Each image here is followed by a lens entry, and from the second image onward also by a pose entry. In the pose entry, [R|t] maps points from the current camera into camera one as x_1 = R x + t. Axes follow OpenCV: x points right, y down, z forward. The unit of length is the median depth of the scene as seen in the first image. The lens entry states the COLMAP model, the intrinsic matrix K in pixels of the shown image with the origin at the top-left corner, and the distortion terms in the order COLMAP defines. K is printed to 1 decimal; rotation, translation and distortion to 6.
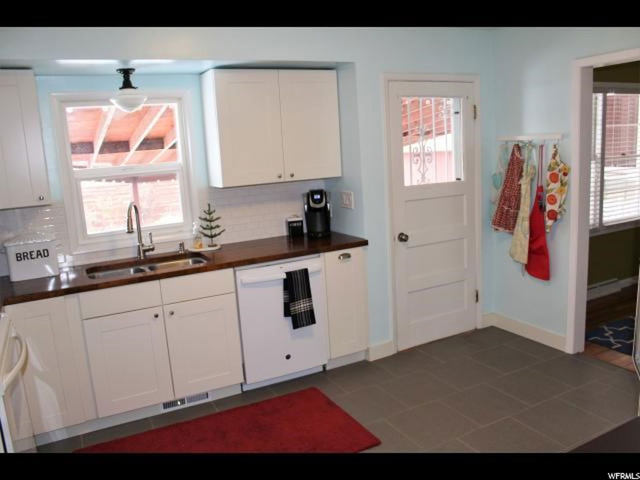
lens RADIAL K [[534.9, 0, 319.6], [0, 534.9, 240.3], [0, 0, 1]] dist [-0.148404, 0.105970]
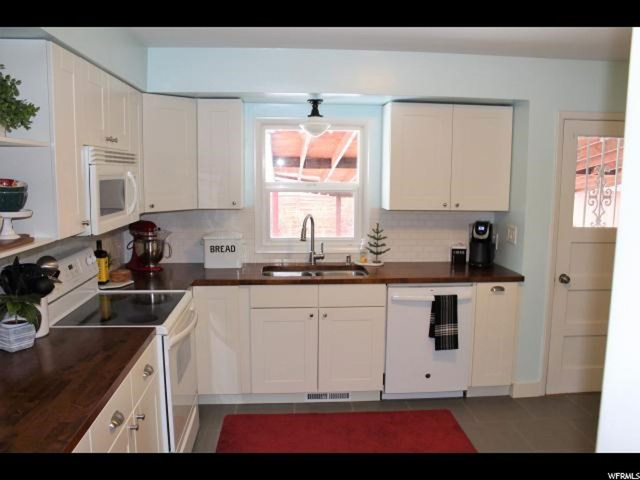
lens RADIAL K [[534.9, 0, 324.0], [0, 534.9, 240.9], [0, 0, 1]] dist [-0.148404, 0.105970]
pose [[0.916946, 0.117461, -0.381331, 0.118030], [-0.131553, 0.991248, -0.010999, -0.006631], [0.376702, 0.060251, 0.924373, -0.058520]]
